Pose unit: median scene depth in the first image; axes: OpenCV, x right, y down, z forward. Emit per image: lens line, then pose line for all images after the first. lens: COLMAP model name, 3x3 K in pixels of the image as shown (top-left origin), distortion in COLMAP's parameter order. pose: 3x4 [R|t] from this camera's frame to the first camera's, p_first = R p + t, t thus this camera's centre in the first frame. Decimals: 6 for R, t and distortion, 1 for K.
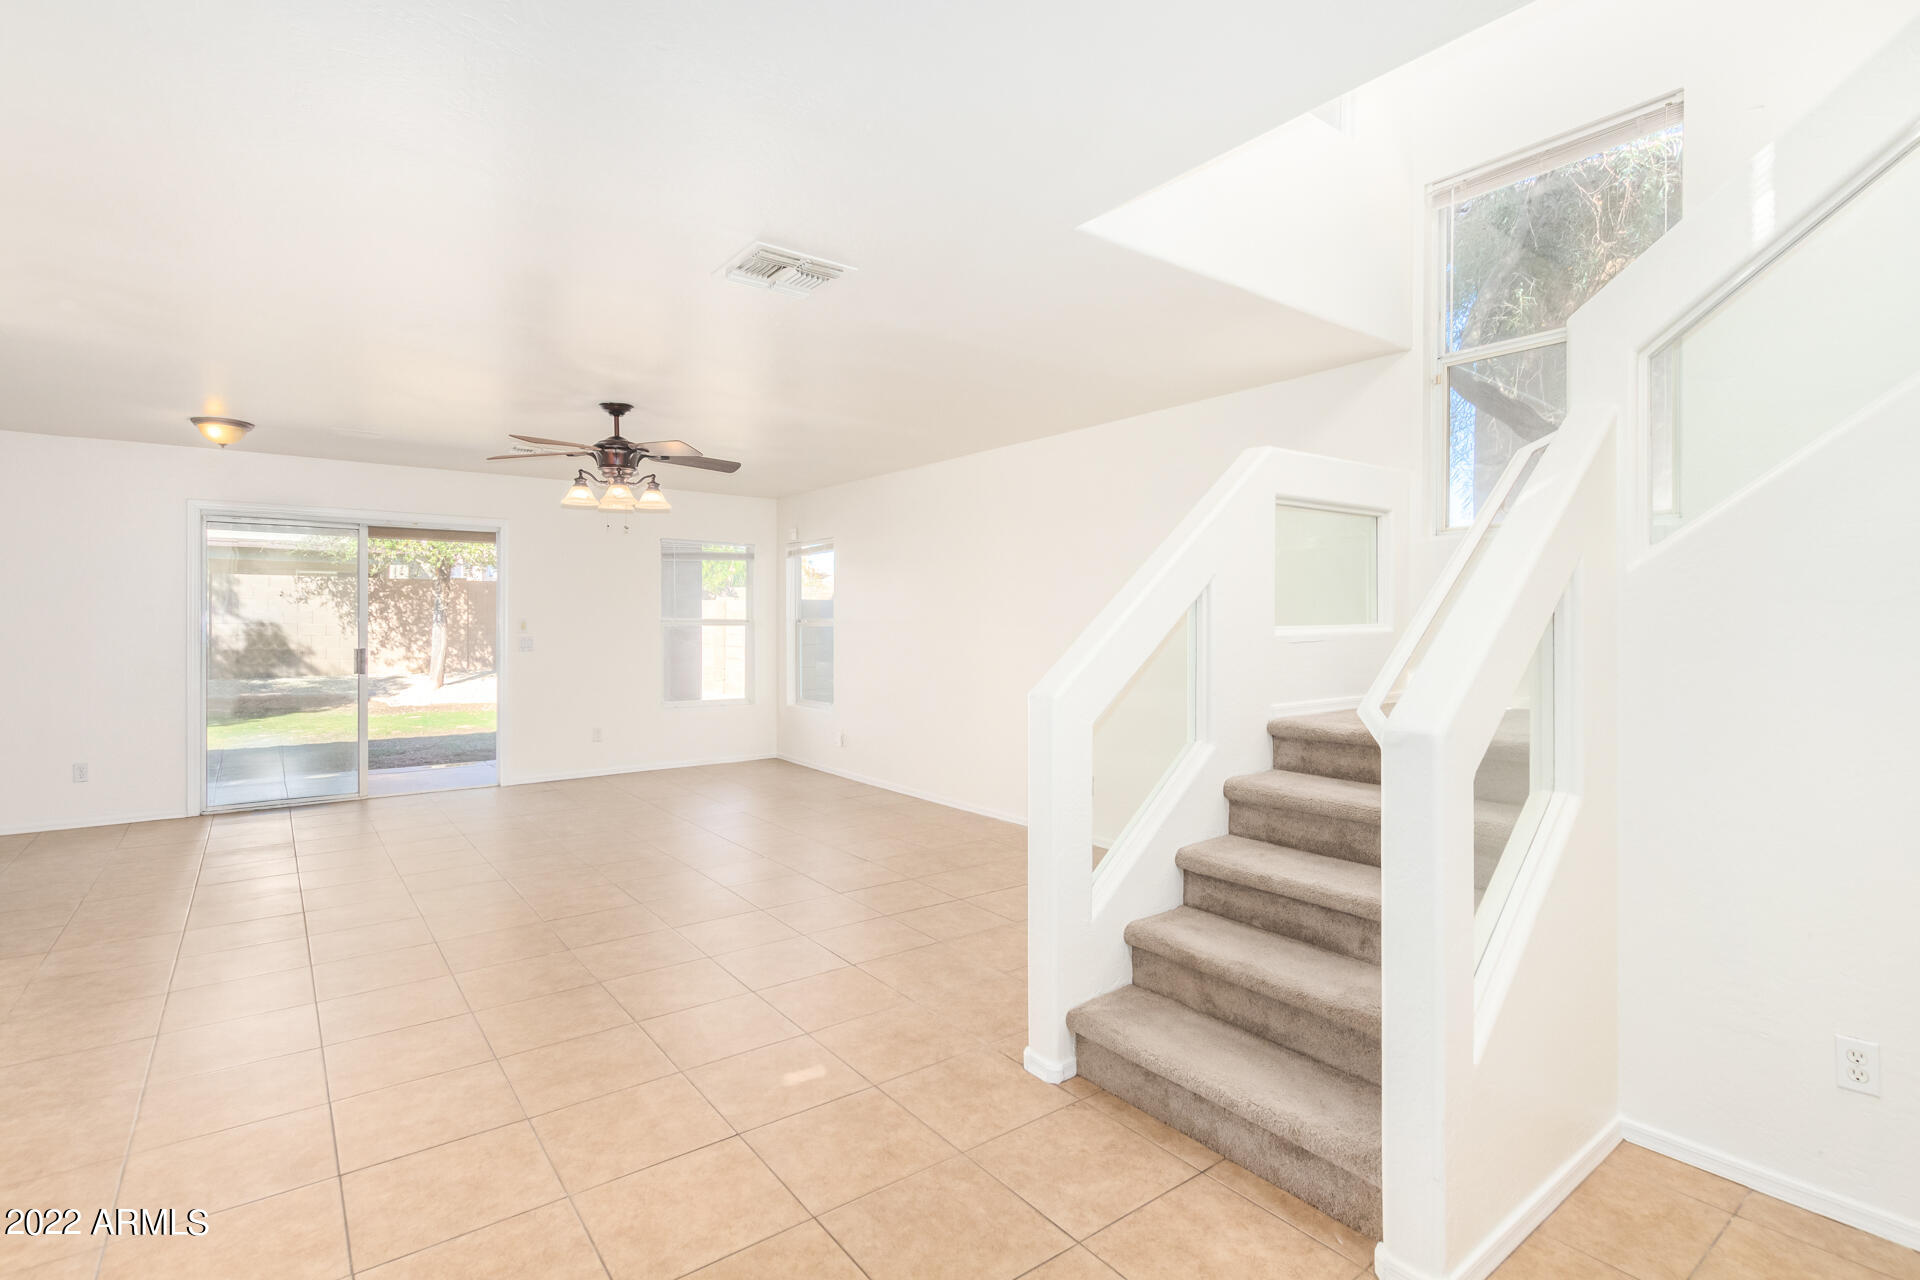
lens RADIAL K [[901.3, 0, 952.6], [0, 901.3, 629.1], [0, 0, 1]] dist [0.002144, -0.003492]
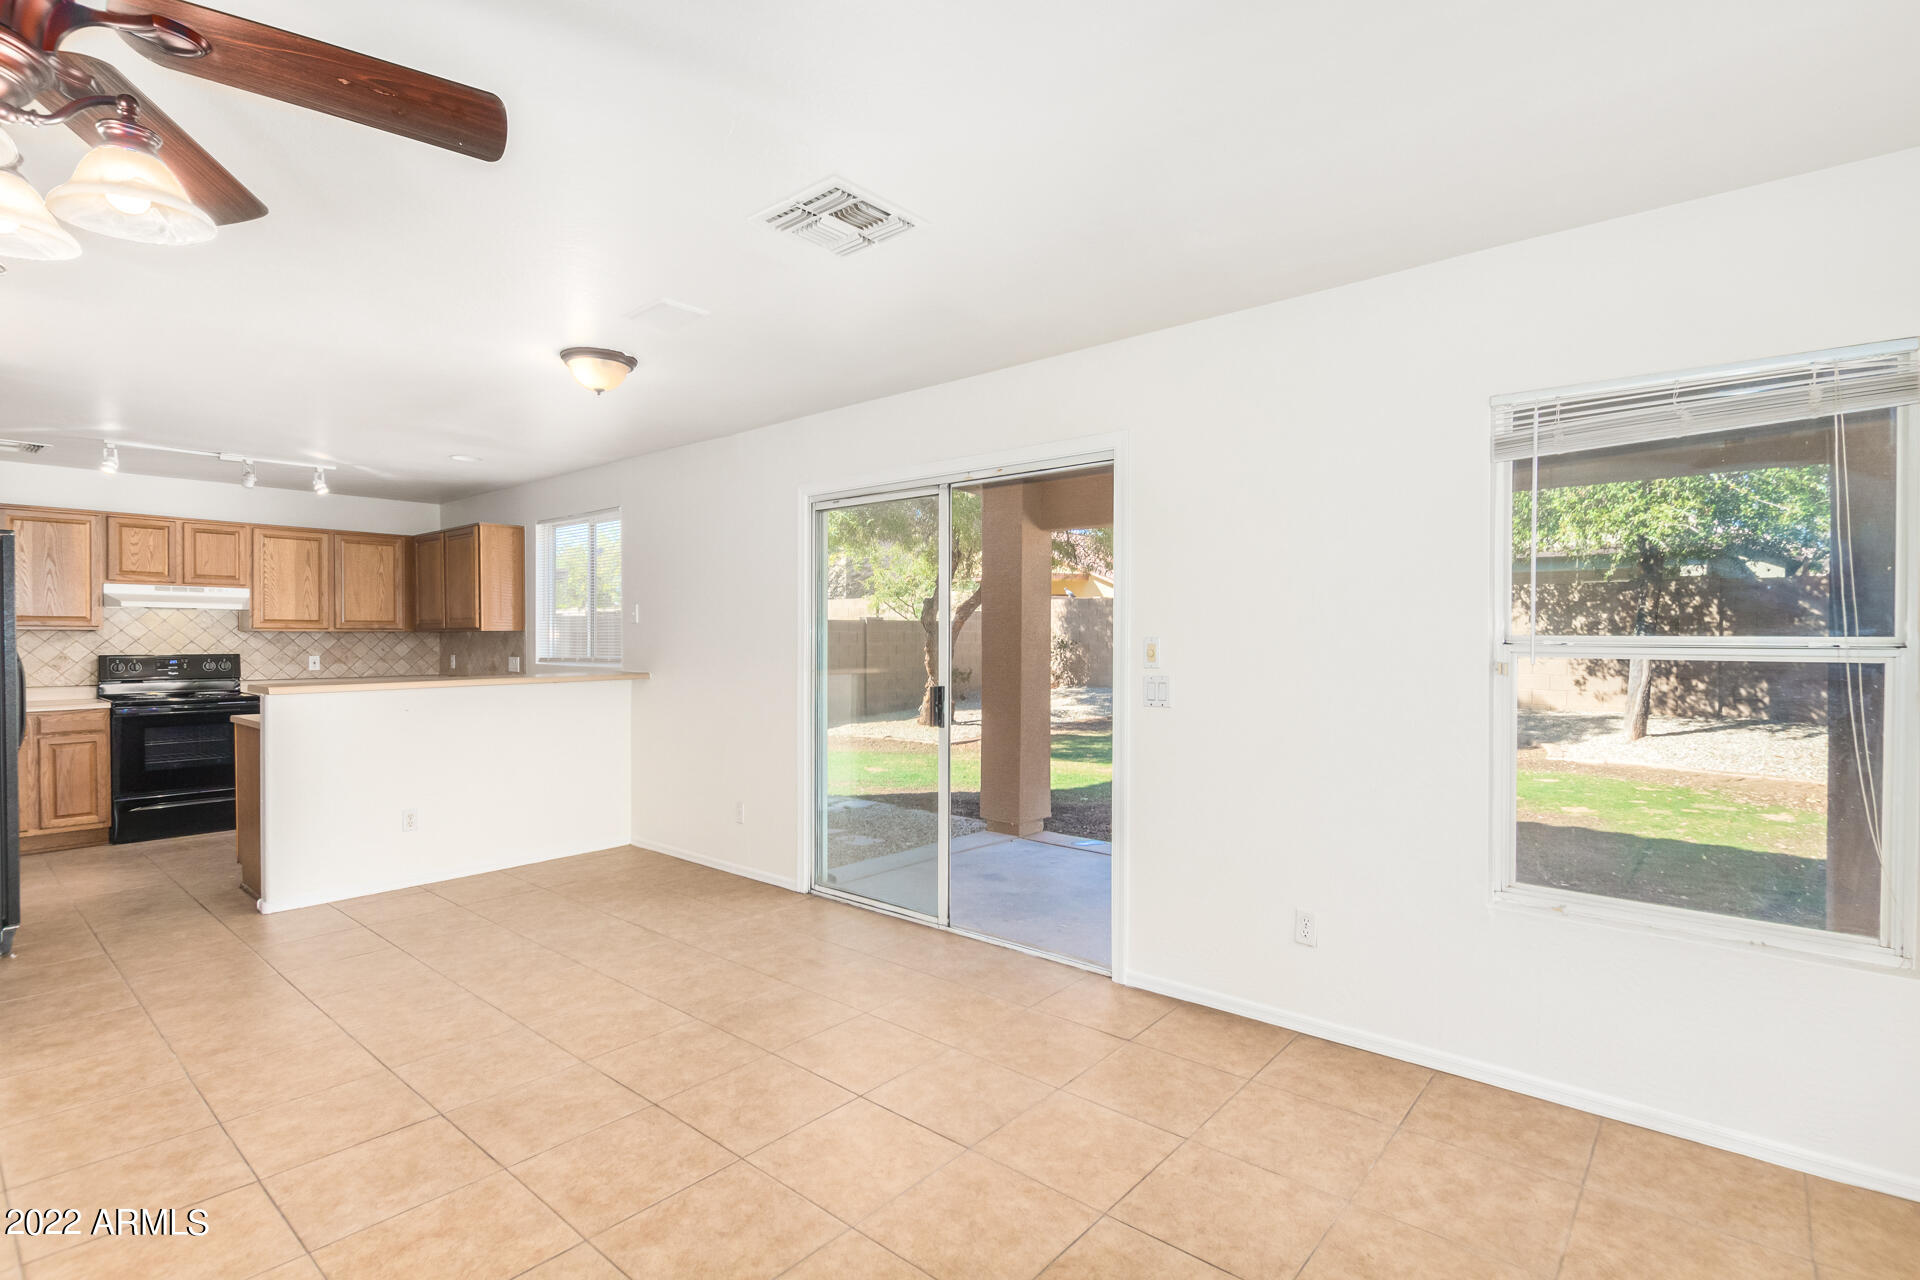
lens RADIAL K [[901.3, 0, 968.9], [0, 901.3, 634.8], [0, 0, 1]] dist [0.002144, -0.003492]
pose [[0.217685, -0.005362, -0.976004, -0.018441], [-0.008564, 0.999936, -0.007403, -0.003445], [0.975982, 0.009971, 0.217625, 0.341116]]
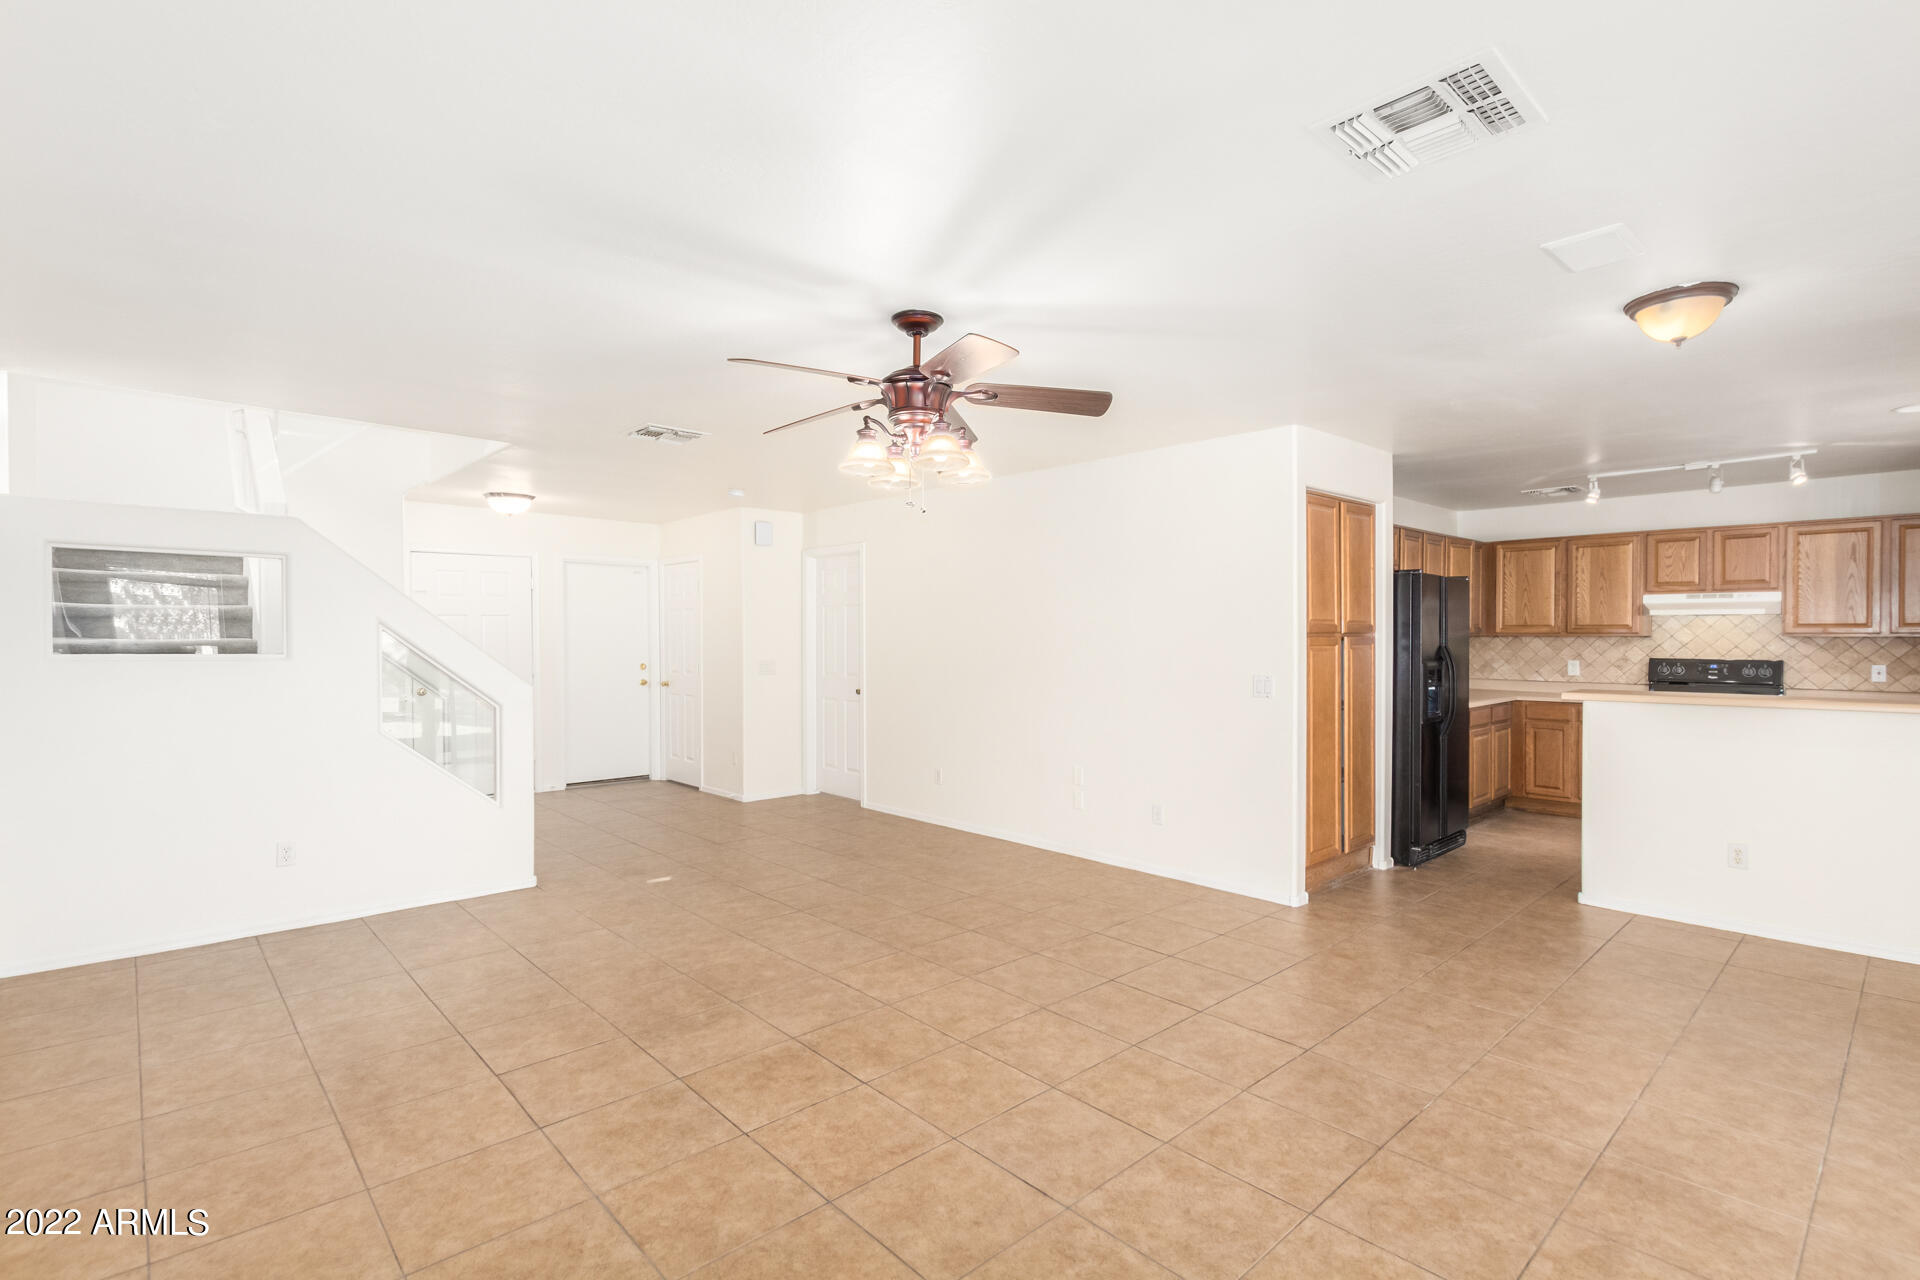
lens RADIAL K [[901.3, 0, 954.2], [0, 901.3, 650.8], [0, 0, 1]] dist [0.002144, -0.003492]
pose [[-0.995722, -0.000261, -0.092401, -0.095316], [-0.002792, 0.999625, 0.027254, -0.008527], [0.092359, 0.027395, -0.995349, 0.456893]]
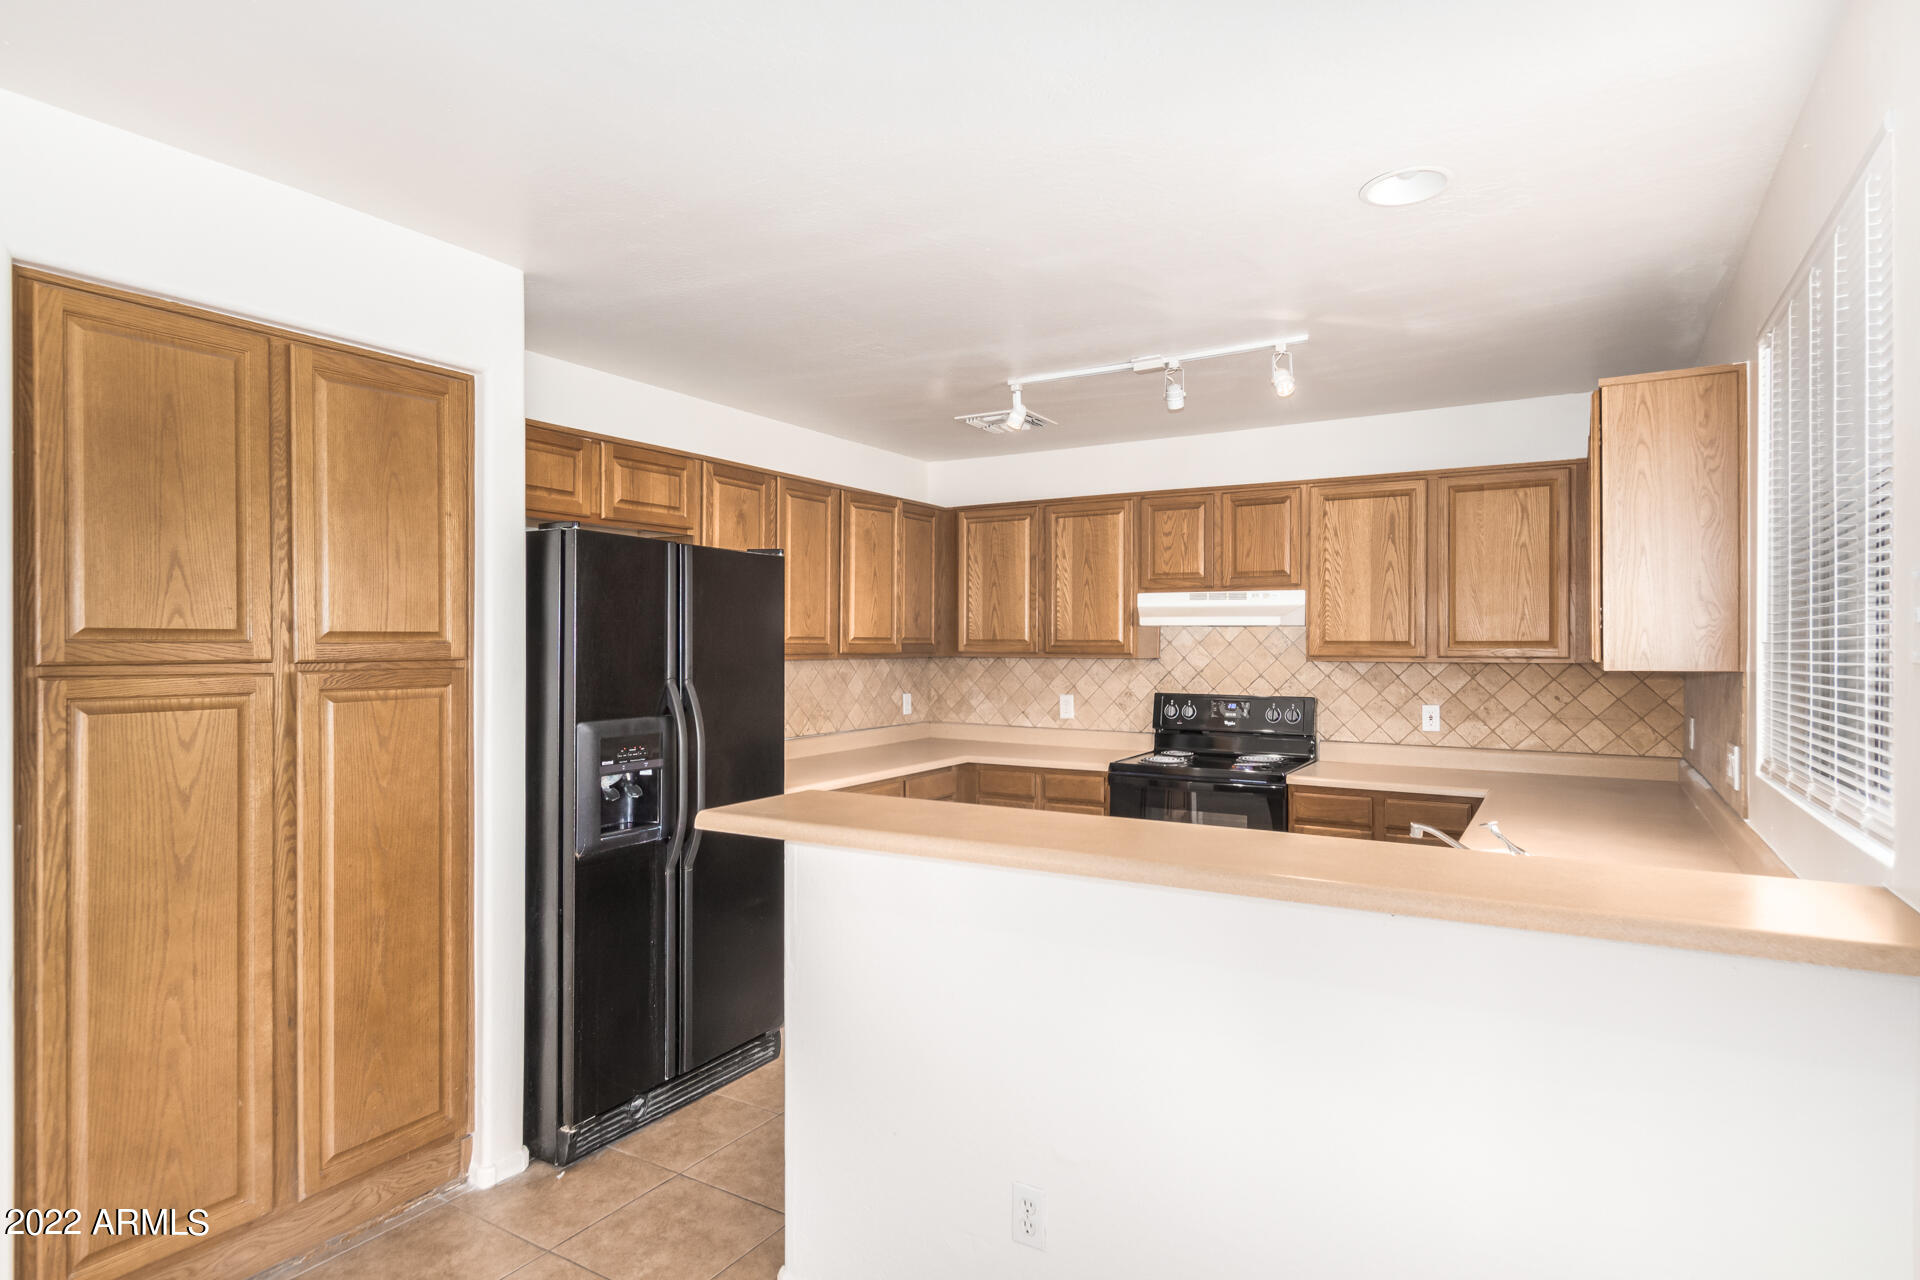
lens RADIAL K [[1029.0, 0, 957.7], [0, 1029.0, 650.6], [0, 0, 1]] dist [0.006896, 0.000826]
pose [[-0.926474, -0.004388, -0.376334, -0.281270], [-0.009902, 0.999870, 0.012718, -0.010390], [0.376229, 0.015509, -0.926397, 0.334920]]
